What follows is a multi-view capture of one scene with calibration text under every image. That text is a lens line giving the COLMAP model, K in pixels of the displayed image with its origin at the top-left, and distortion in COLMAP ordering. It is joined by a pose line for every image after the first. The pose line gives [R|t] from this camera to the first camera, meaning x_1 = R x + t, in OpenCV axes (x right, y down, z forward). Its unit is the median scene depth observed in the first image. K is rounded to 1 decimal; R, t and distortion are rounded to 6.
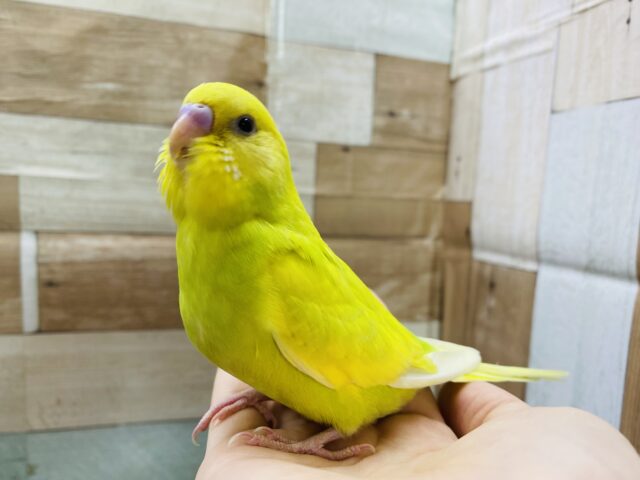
lens RADIAL K [[514.9, 0, 320.5], [0, 514.9, 253.4], [0, 0, 1]] dist [0.001850, -0.003496]
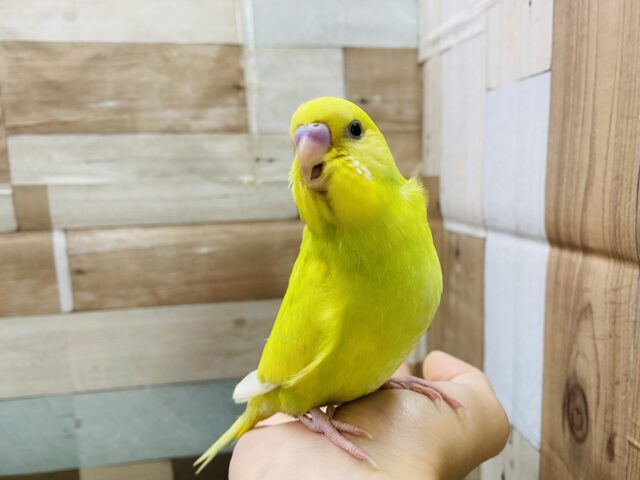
lens RADIAL K [[498.3, 0, 319.6], [0, 498.3, 244.0], [0, 0, 1]] dist [0.001844, 0.003189]
pose [[0.988203, -0.057792, -0.141826, 0.199593], [0.062048, 0.997740, 0.025772, -0.001268], [0.140016, -0.034268, 0.989556, -0.079542]]
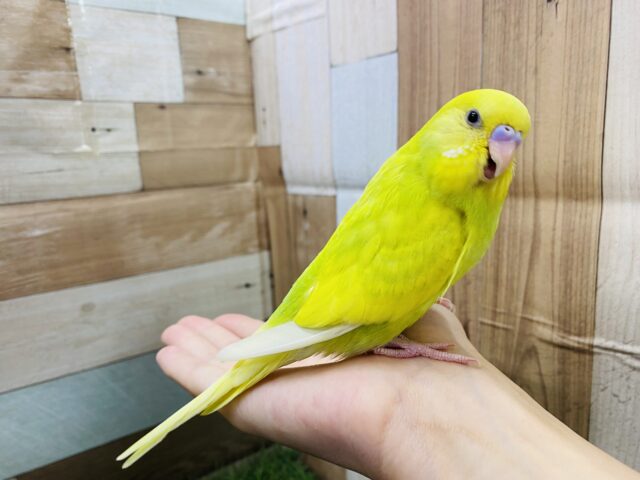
lens RADIAL K [[493.7, 0, 330.7], [0, 493.7, 247.0], [0, 0, 1]] dist [-0.011062, -0.013206]
pose [[0.927899, -0.158623, 0.337404, -0.019652], [0.128991, 0.985675, 0.108653, 0.023923], [-0.349806, -0.057297, 0.935068, -0.126444]]
